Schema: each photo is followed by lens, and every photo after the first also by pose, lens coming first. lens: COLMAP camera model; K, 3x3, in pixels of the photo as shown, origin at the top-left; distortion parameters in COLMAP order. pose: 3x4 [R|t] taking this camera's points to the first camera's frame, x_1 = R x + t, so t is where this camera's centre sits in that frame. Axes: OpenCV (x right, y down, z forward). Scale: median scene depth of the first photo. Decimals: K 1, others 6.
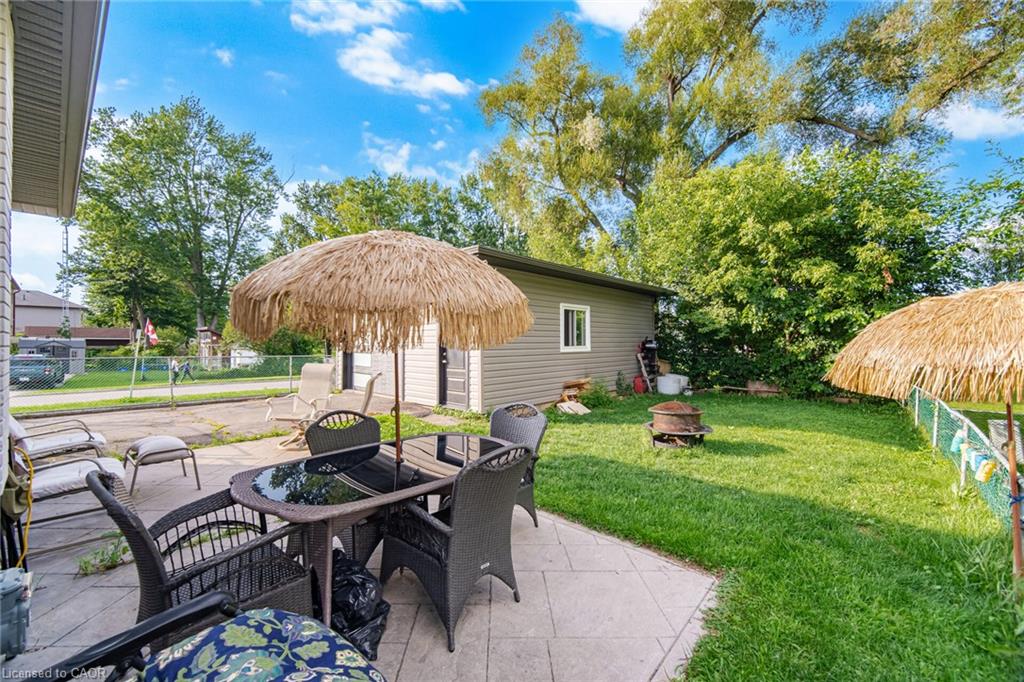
lens RADIAL K [[408.2, 0, 511.4], [0, 408.2, 337.9], [0, 0, 1]] dist [-0.004066, 0.001044]
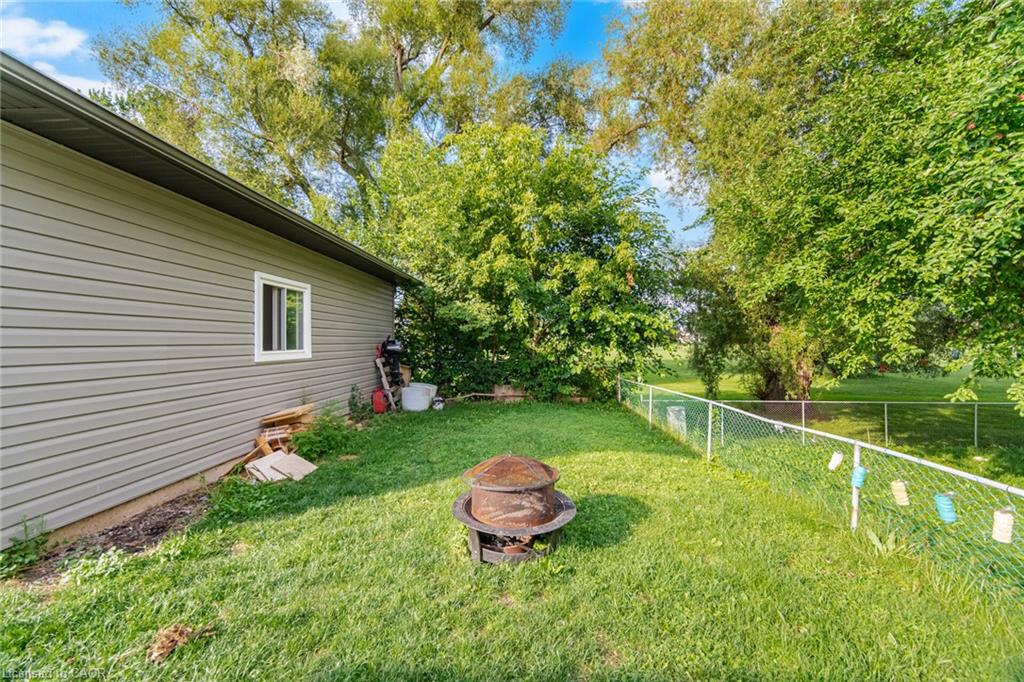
lens RADIAL K [[408.2, 0, 506.4], [0, 408.2, 337.7], [0, 0, 1]] dist [-0.004066, 0.001044]
pose [[0.780287, 0.007792, 0.625373, 0.036154], [-0.007152, 0.999968, -0.003535, 0.001893], [-0.625380, -0.001714, 0.780318, 0.314139]]
